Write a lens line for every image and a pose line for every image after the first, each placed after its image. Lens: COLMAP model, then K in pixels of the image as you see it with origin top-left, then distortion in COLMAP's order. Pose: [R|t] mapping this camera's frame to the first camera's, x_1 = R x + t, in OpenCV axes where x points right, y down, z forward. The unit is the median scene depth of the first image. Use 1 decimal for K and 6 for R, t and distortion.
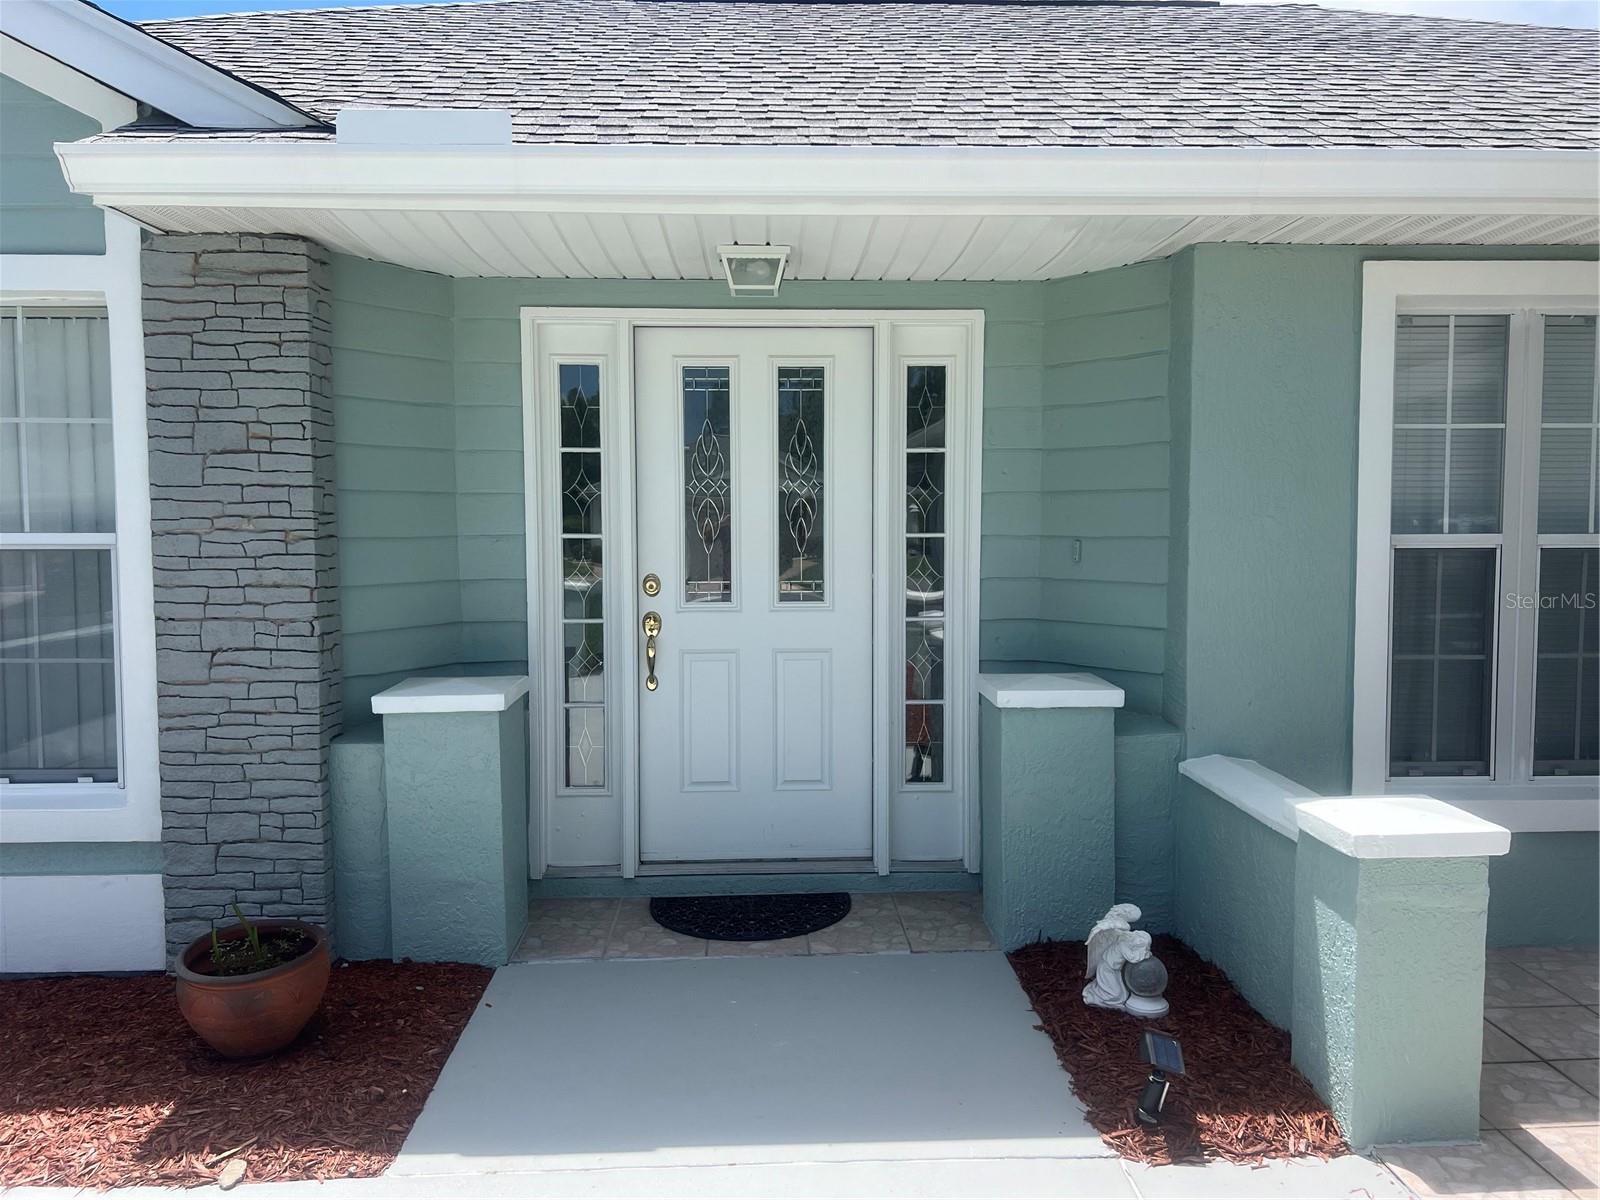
lens RADIAL K [[1198.7, 0, 767.4], [0, 1198.7, 596.8], [0, 0, 1]] dist [0.070435, -0.001040]
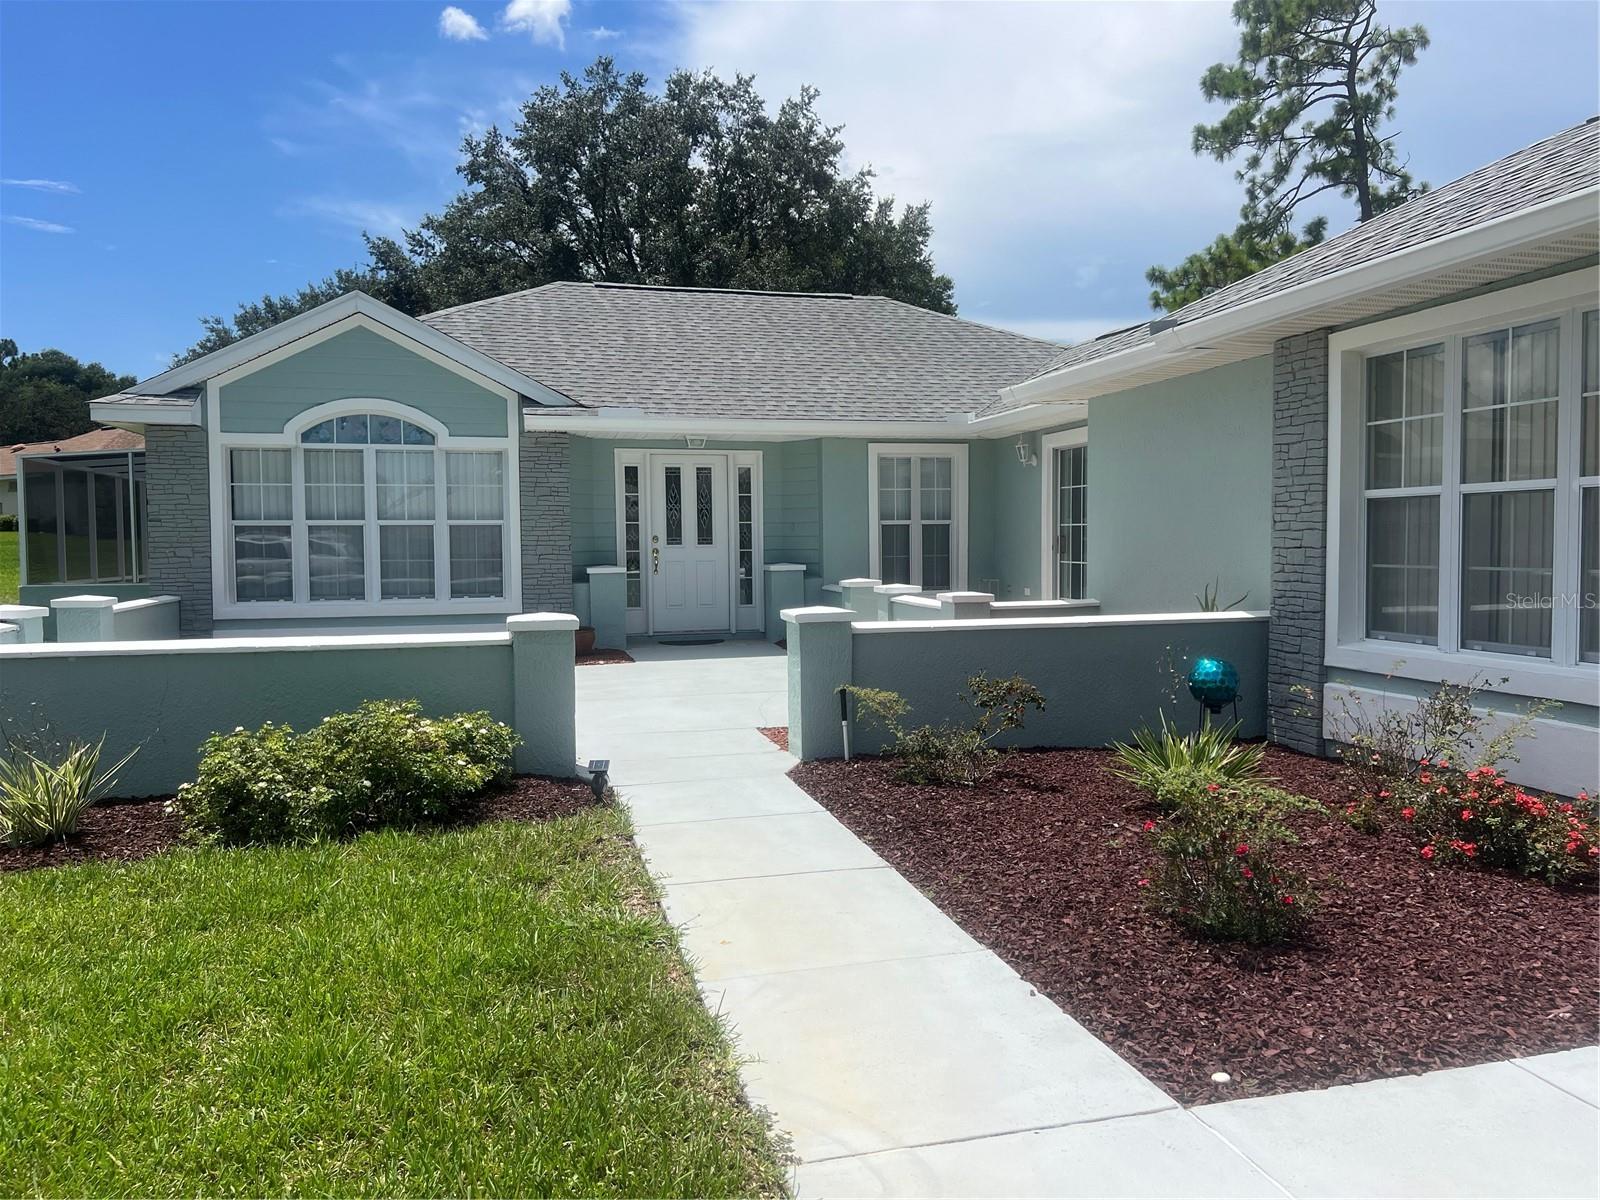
lens RADIAL K [[1203.3, 0, 800.0], [0, 1203.3, 600.0], [0, 0, 1]] dist [0.026603, -0.006193]
pose [[0.973970, -0.017146, 0.226028, -0.437066], [0.023463, 0.999405, -0.025290, 0.231071], [-0.225460, 0.029935, 0.973792, -2.047430]]
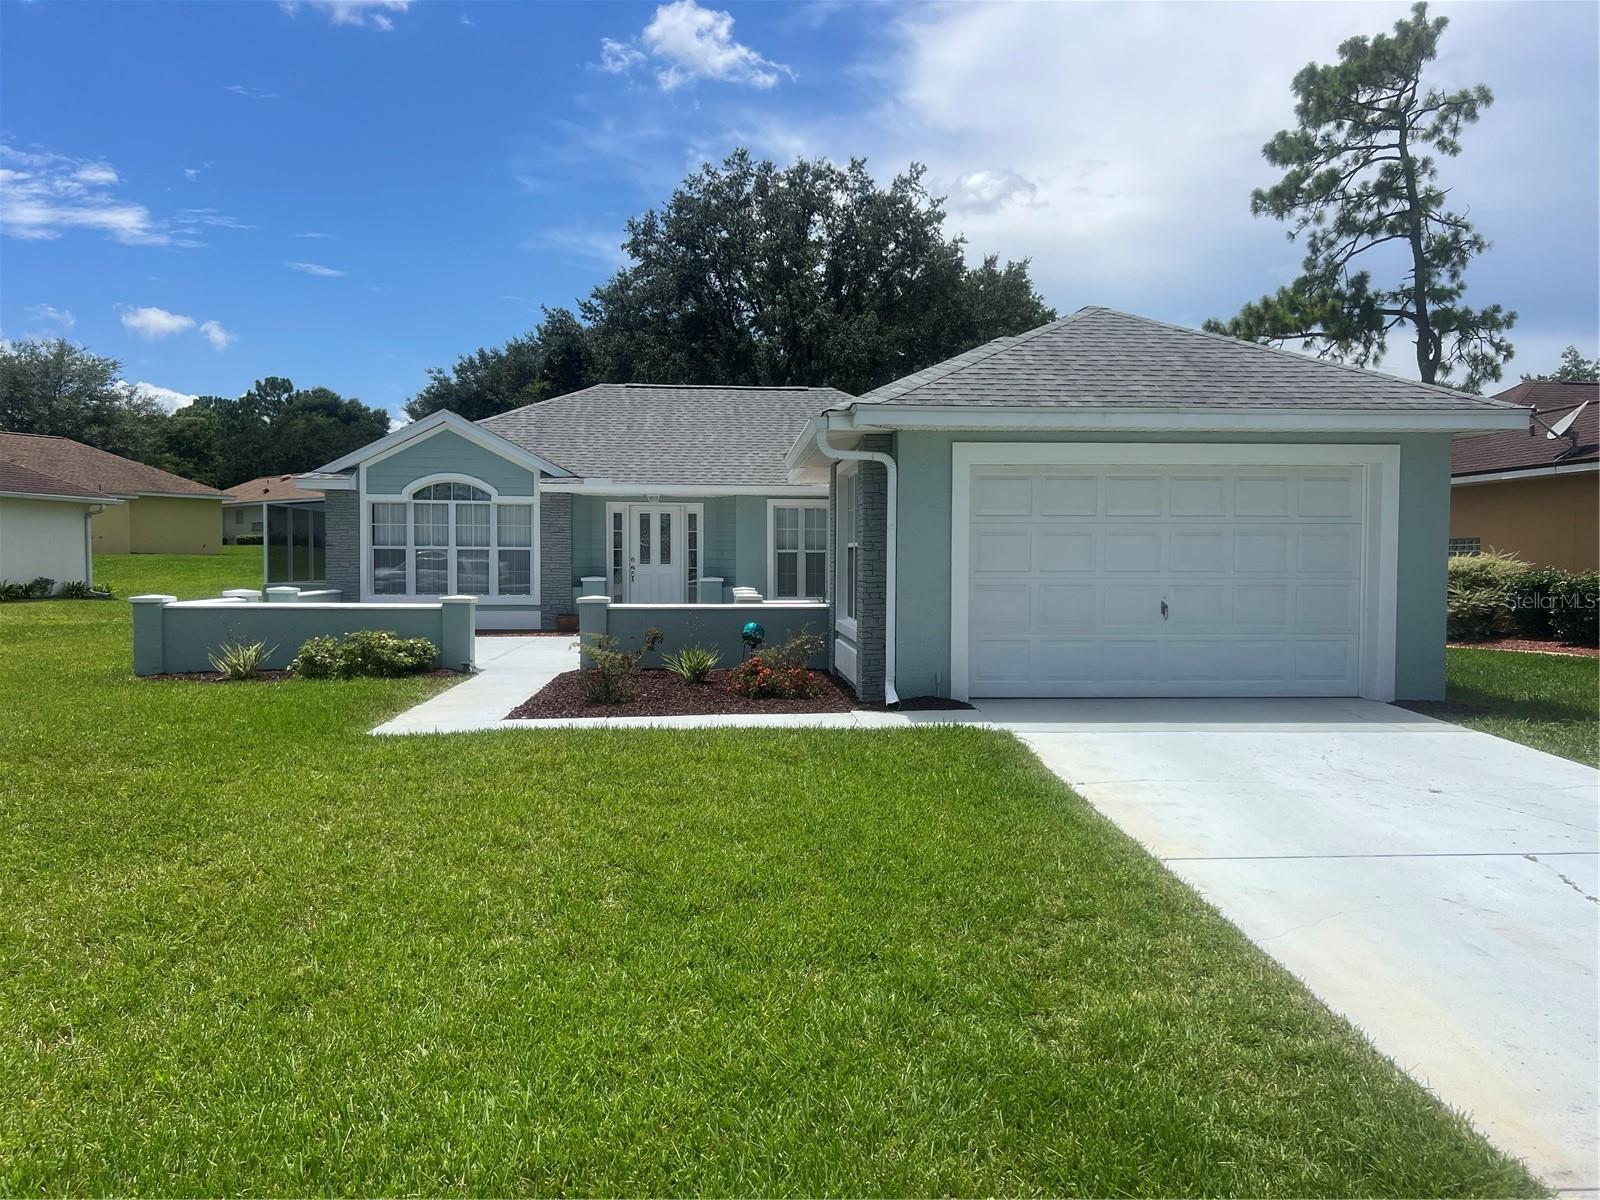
lens RADIAL K [[1203.9, 0, 800.7], [0, 1203.9, 615.0], [0, 0, 1]] dist [0.053229, -0.032196]
pose [[0.998708, 0.004444, 0.050614, 0.324893], [-0.002984, 0.999578, -0.028883, 0.343552], [-0.050721, 0.028694, 0.998301, -3.770688]]
